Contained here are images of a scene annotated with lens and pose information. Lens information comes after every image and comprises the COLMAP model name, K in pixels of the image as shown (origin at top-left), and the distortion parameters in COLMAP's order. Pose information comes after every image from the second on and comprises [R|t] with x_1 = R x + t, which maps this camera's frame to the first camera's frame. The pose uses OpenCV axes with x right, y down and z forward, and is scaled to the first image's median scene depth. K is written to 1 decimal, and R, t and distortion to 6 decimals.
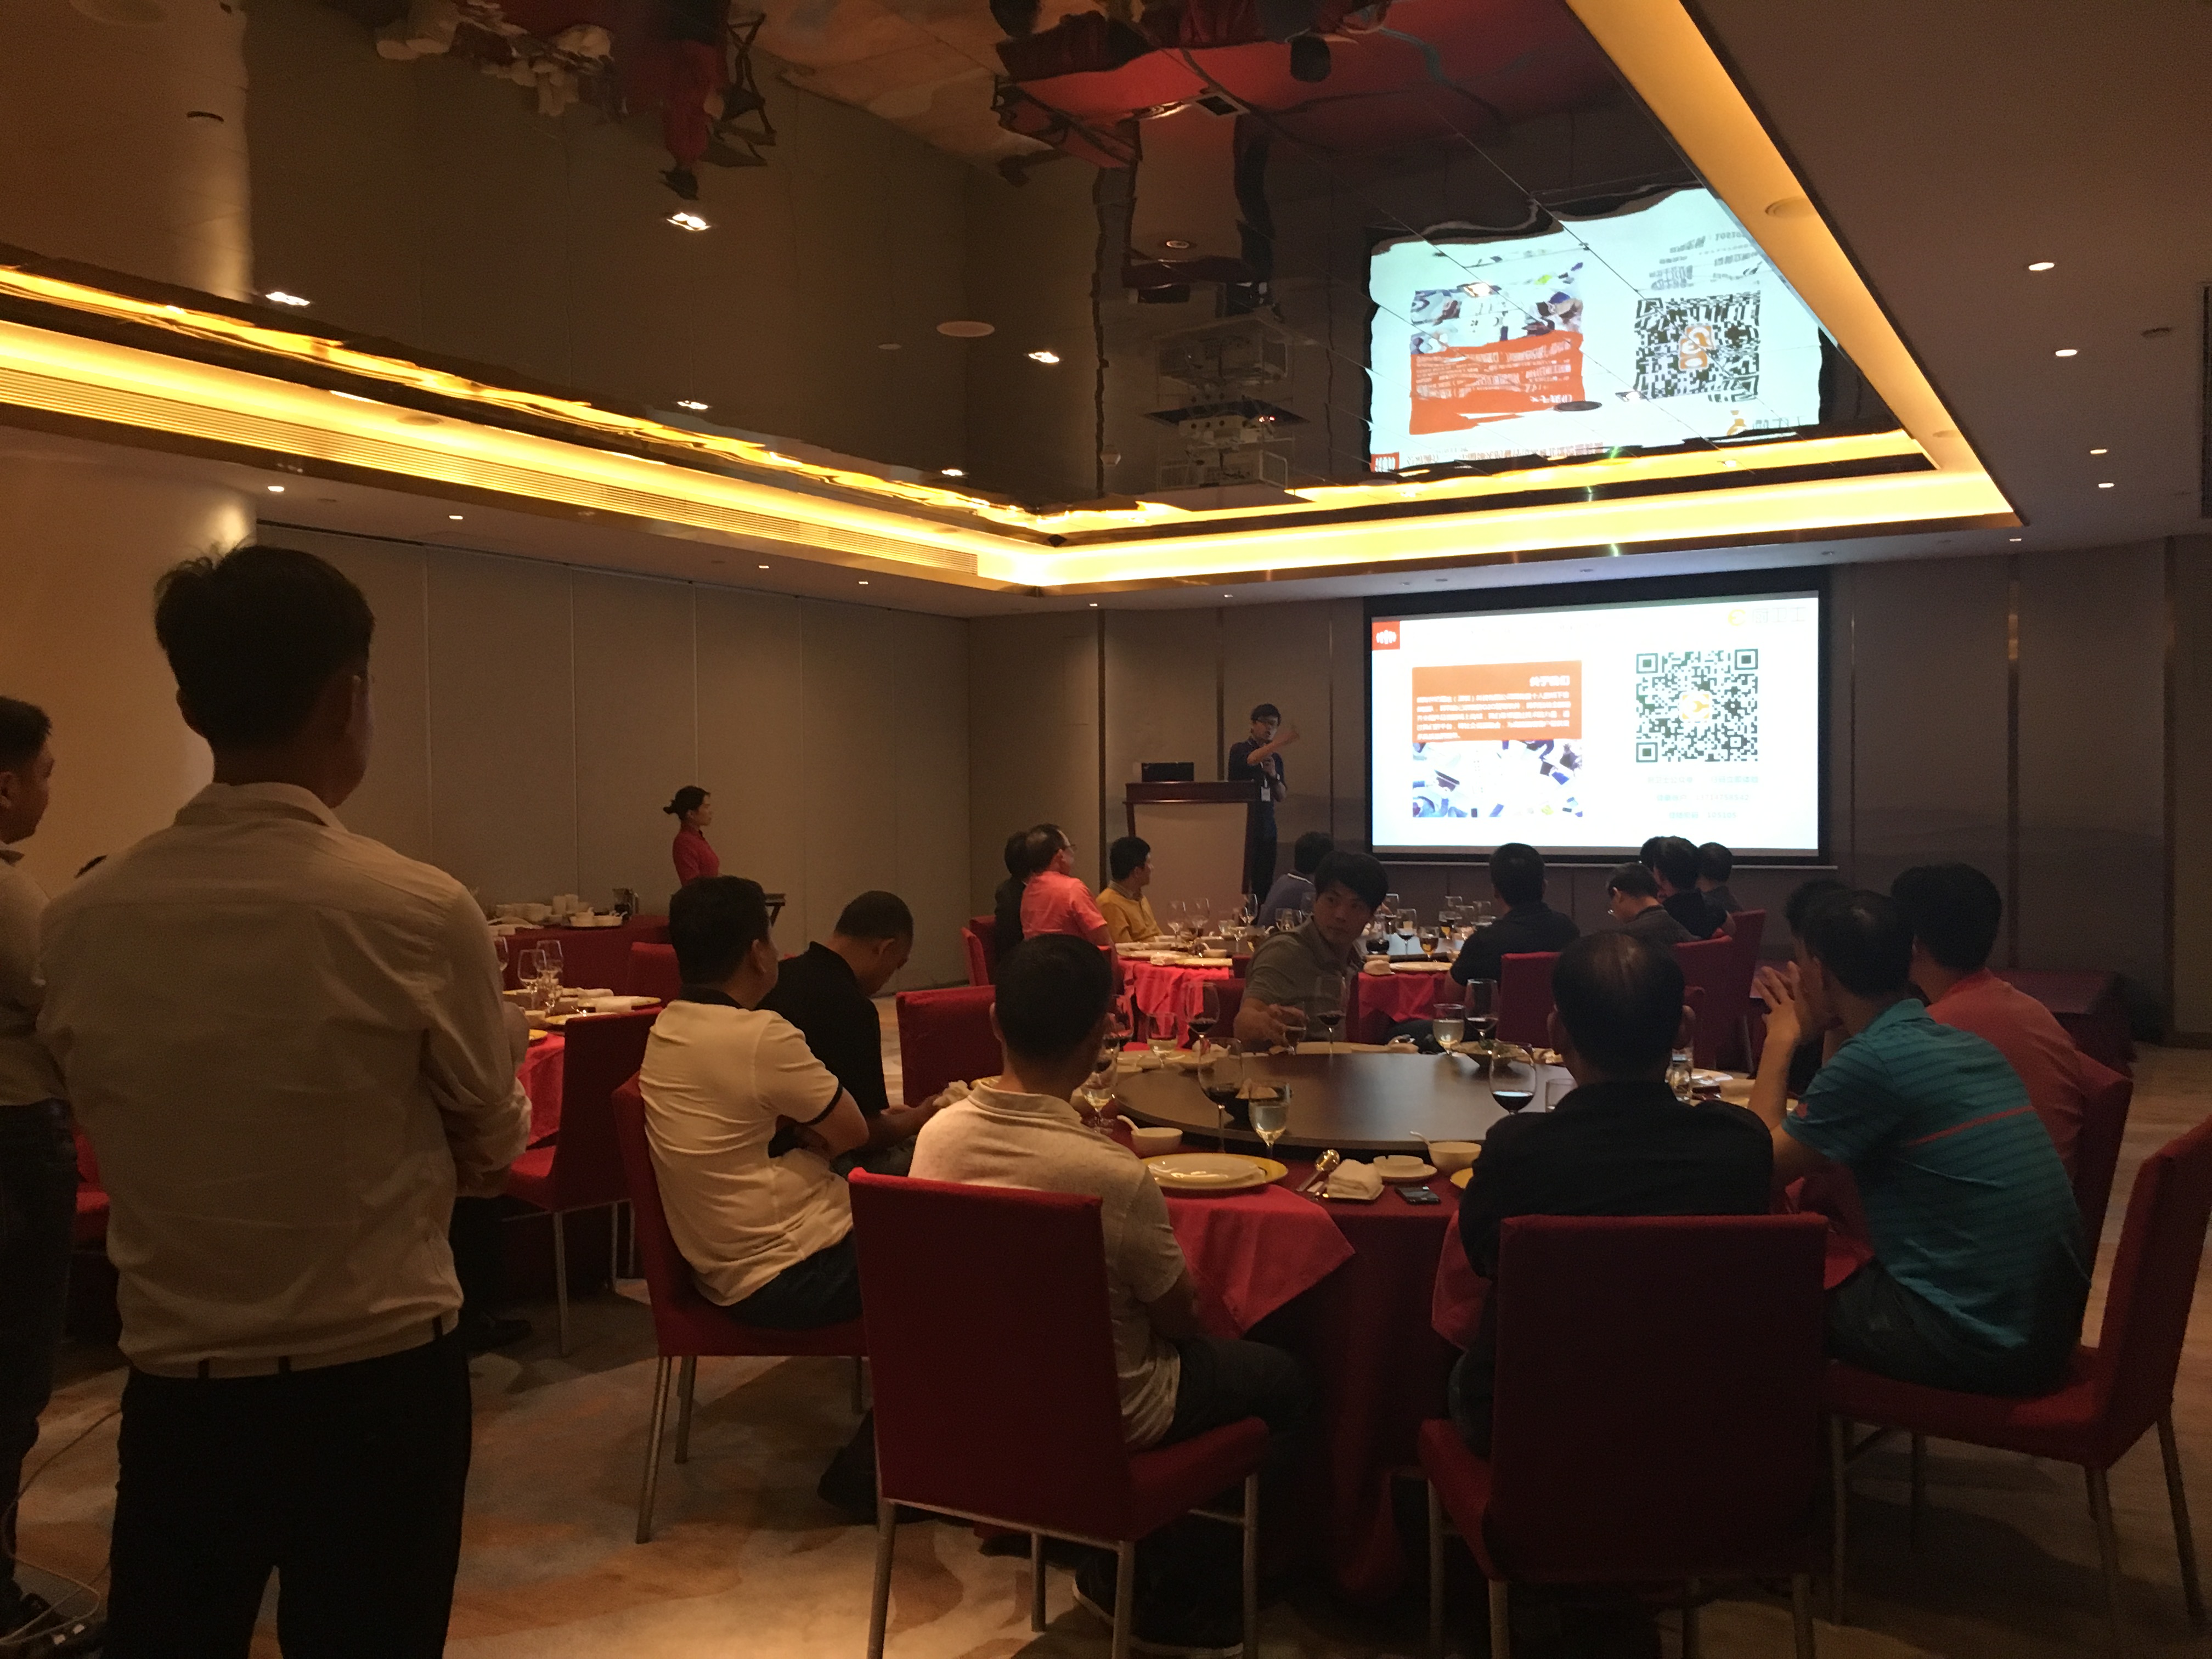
lens RADIAL K [[1929.0, 0, 1105.1], [0, 1929.0, 825.6], [0, 0, 1]] dist [0.066030, -0.083024]
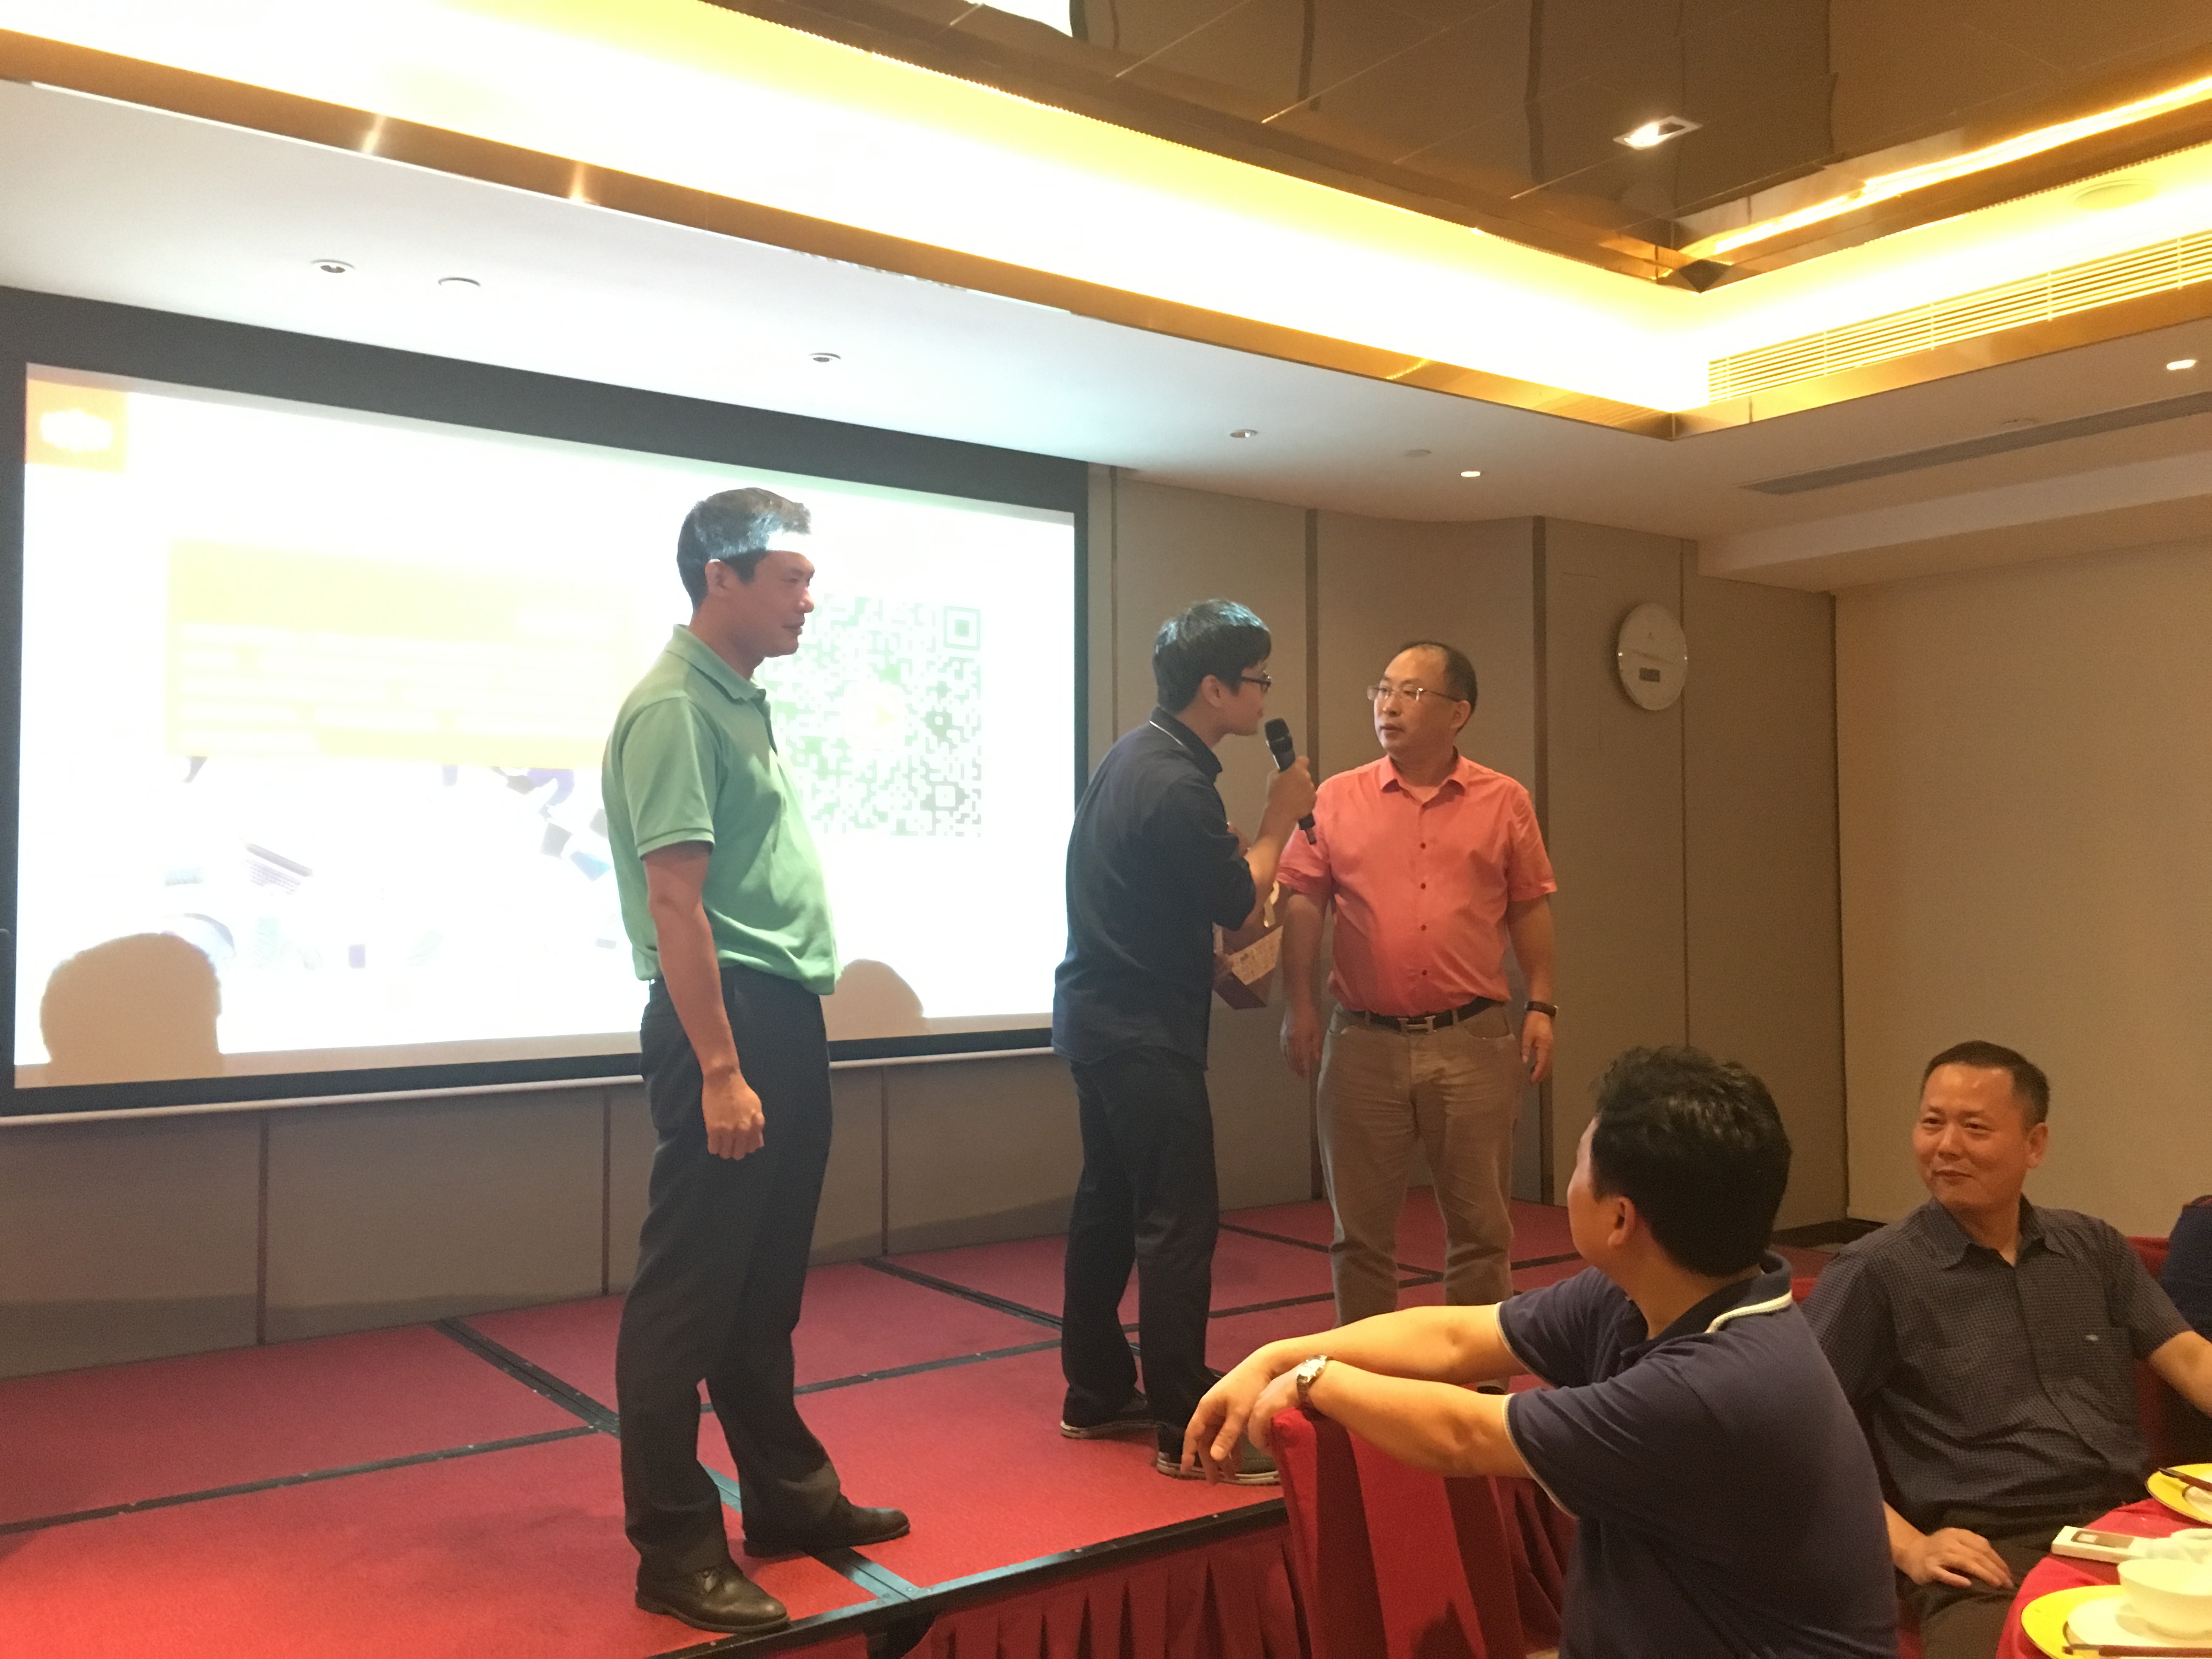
lens RADIAL K [[1929.0, 0, 1119.0], [0, 1929.0, 828.5], [0, 0, 1]] dist [0.066030, -0.083024]
pose [[0.401004, 0.036910, 0.915332, -0.093780], [0.015541, 0.998770, -0.047082, -0.011868], [-0.915944, 0.033105, 0.399938, 0.761438]]
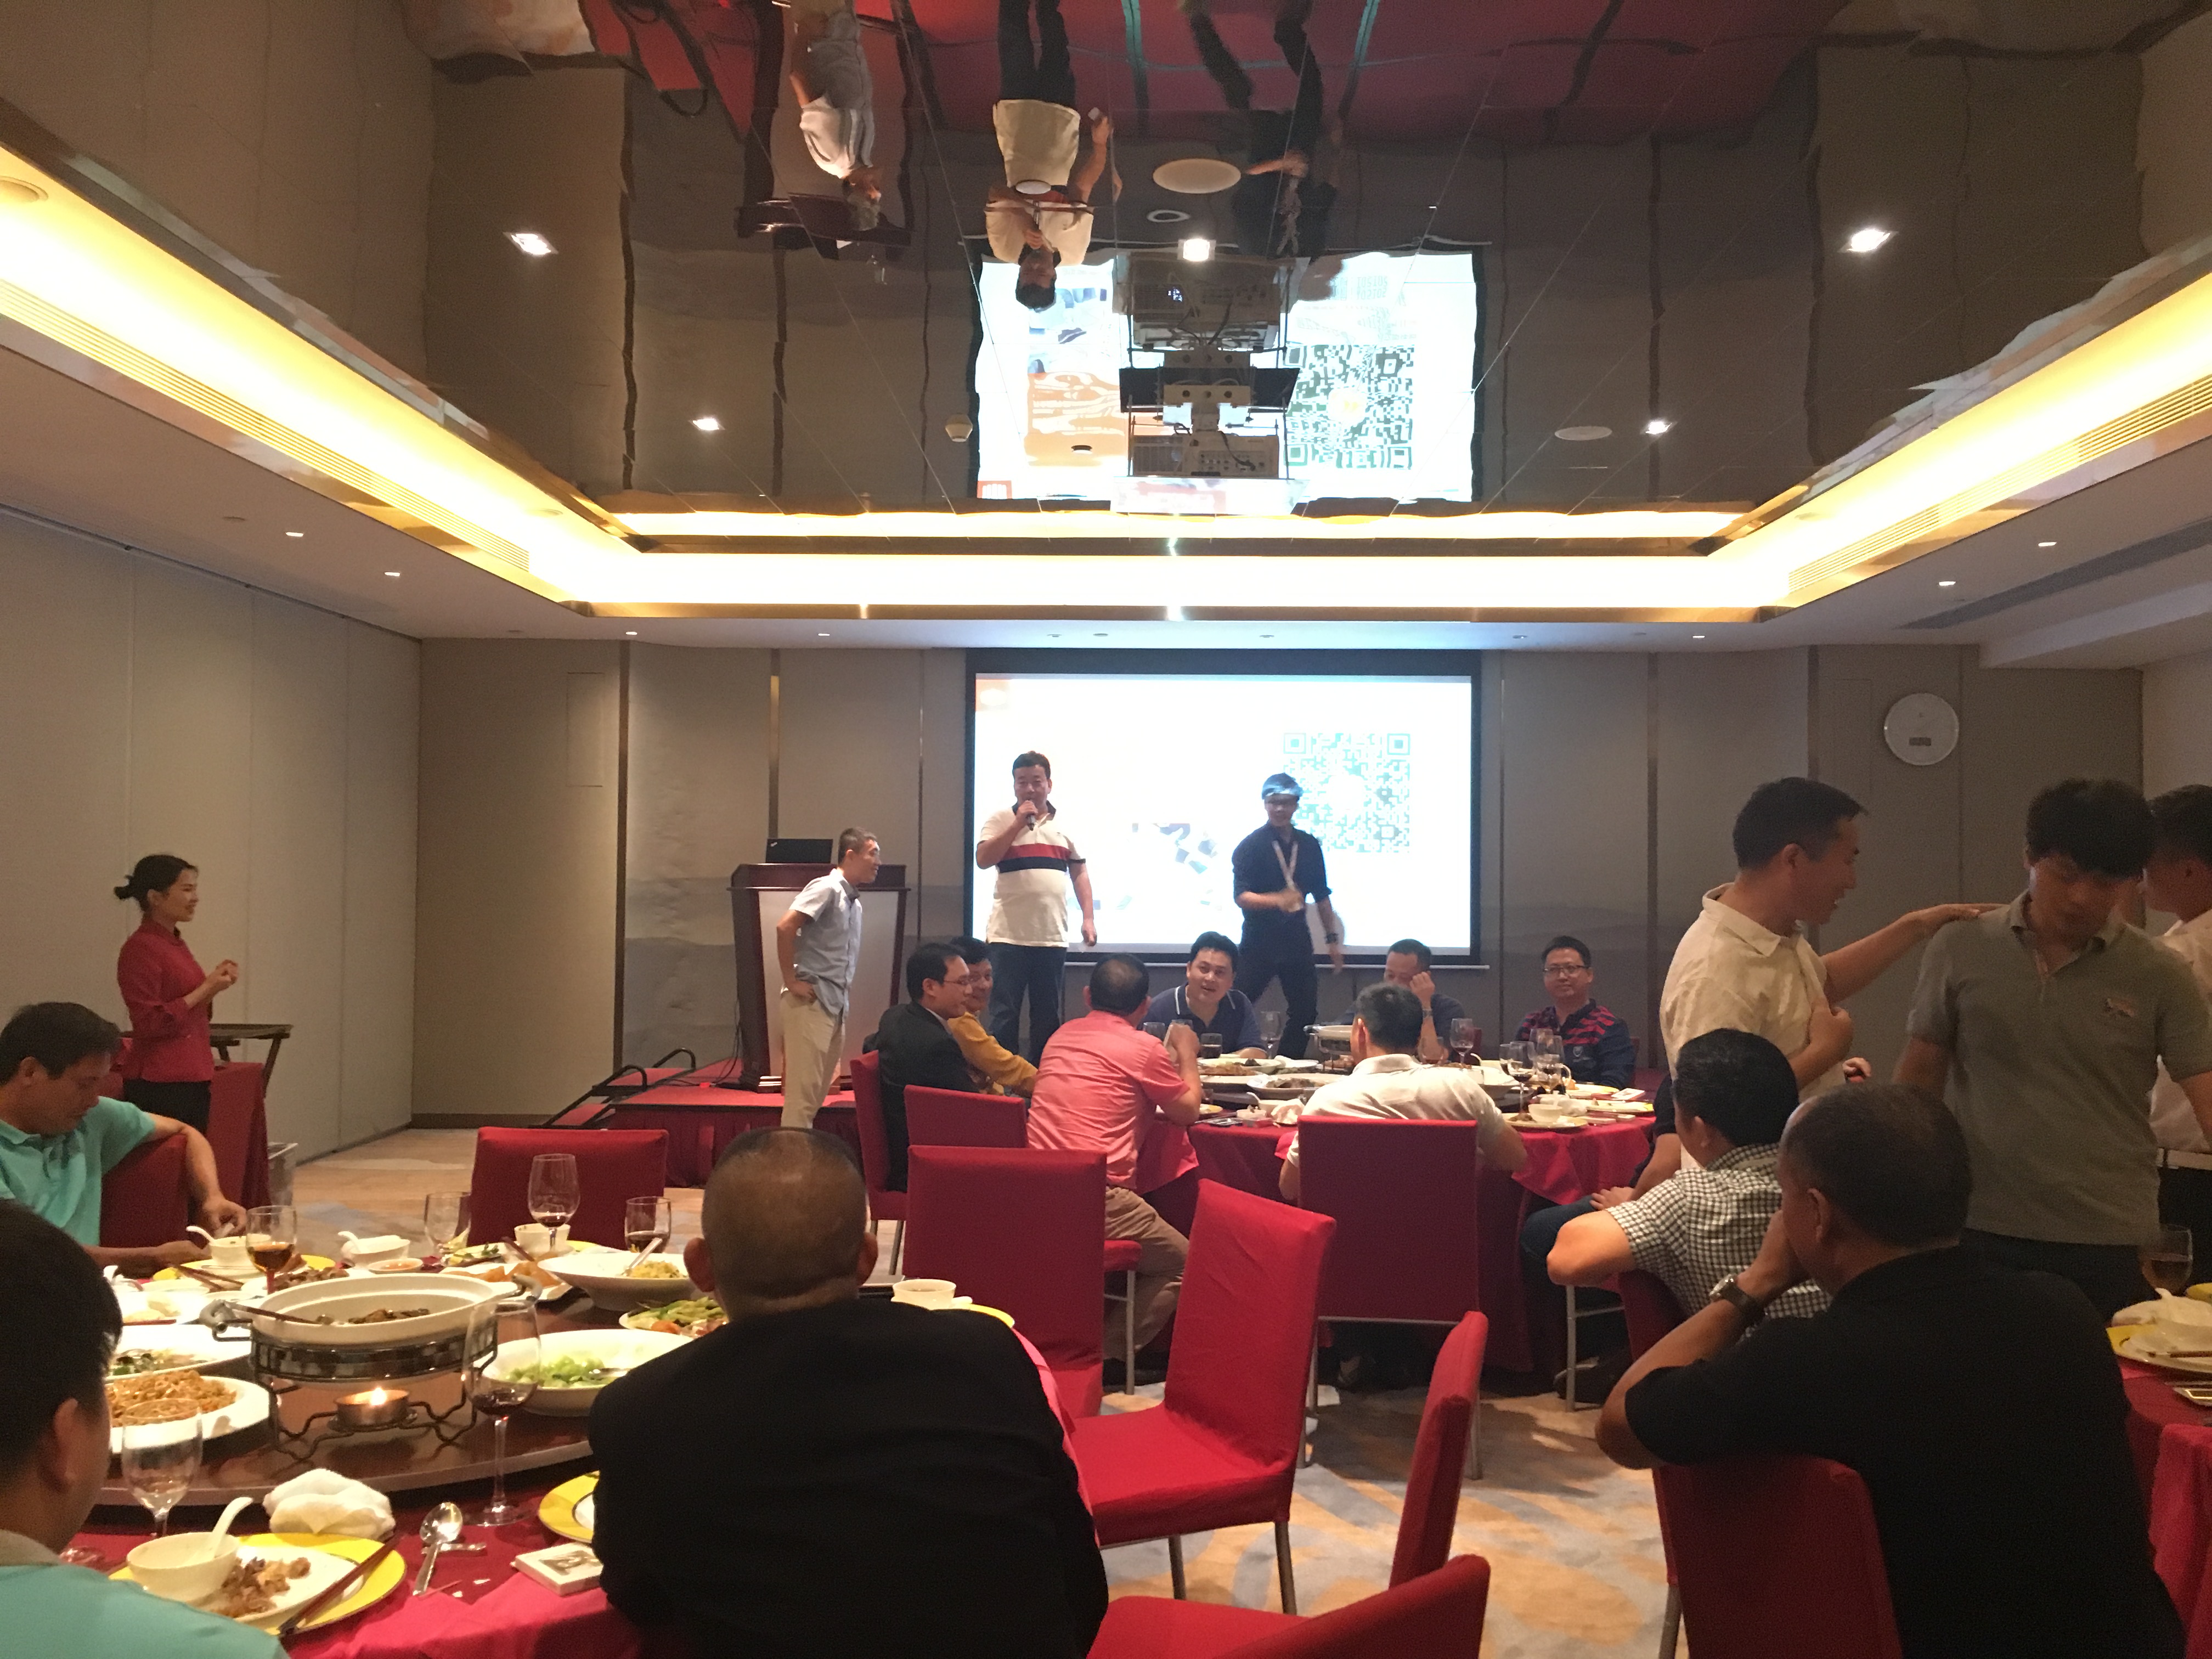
lens RADIAL K [[1929.0, 0, 1107.8], [0, 1929.0, 826.4], [0, 0, 1]] dist [0.066030, -0.083024]
pose [[0.869660, 0.029105, 0.492793, -0.245370], [-0.007290, 0.998909, -0.046133, -0.002089], [-0.493598, 0.036528, 0.868923, 0.258849]]
